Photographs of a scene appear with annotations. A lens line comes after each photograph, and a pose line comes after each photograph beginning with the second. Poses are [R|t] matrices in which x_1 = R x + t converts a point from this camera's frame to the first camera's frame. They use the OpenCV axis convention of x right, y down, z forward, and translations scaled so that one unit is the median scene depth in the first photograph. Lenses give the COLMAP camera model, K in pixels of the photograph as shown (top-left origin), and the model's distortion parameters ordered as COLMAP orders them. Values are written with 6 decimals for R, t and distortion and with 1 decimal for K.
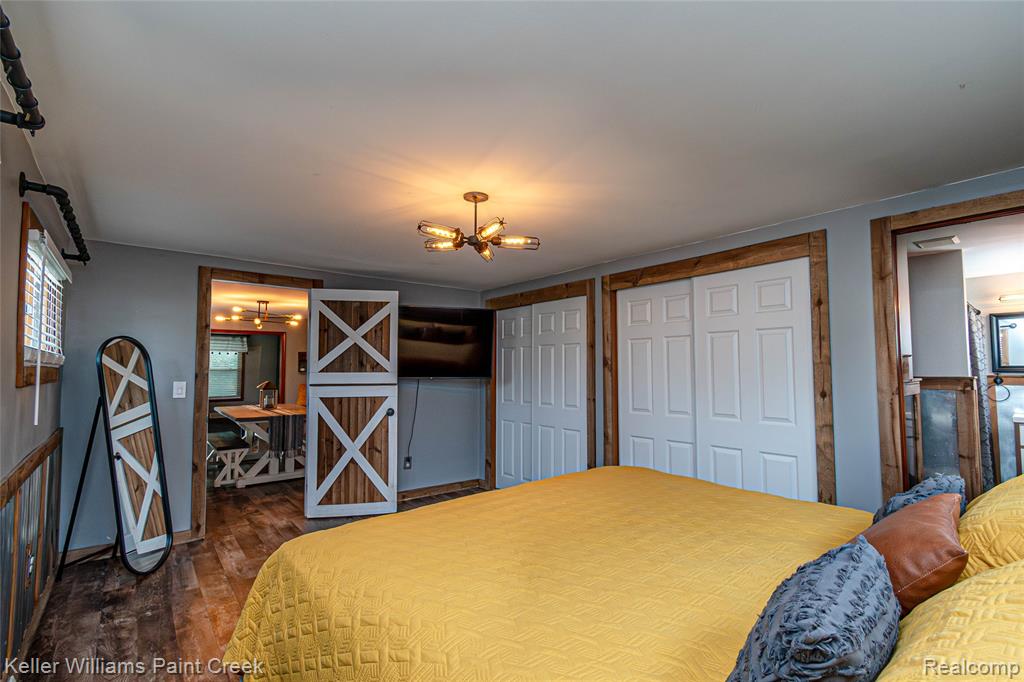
lens RADIAL K [[454.7, 0, 512.0], [0, 454.7, 341.0], [0, 0, 1]] dist [-0.000406, -0.000132]
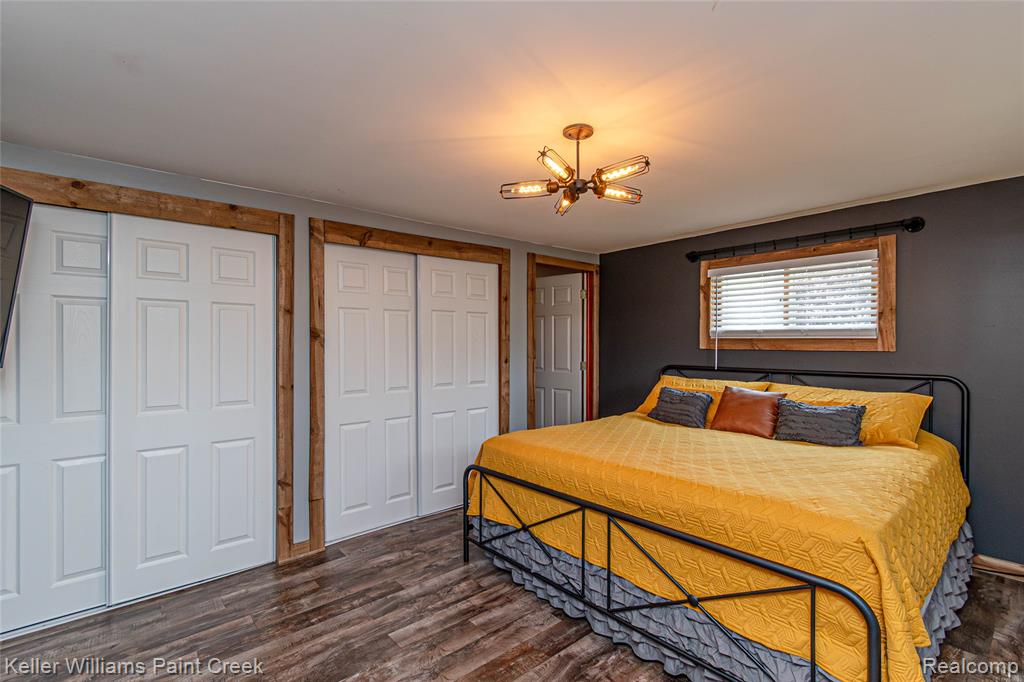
lens RADIAL K [[468.9, 0, 512.0], [0, 468.9, 341.0], [0, 0, 1]] dist [-0.000013, -0.000035]
pose [[-0.010784, 0.017252, 0.999793, -0.696320], [-0.054717, 0.998343, -0.017817, 0.066017], [-0.998444, -0.054898, -0.009822, 0.826311]]
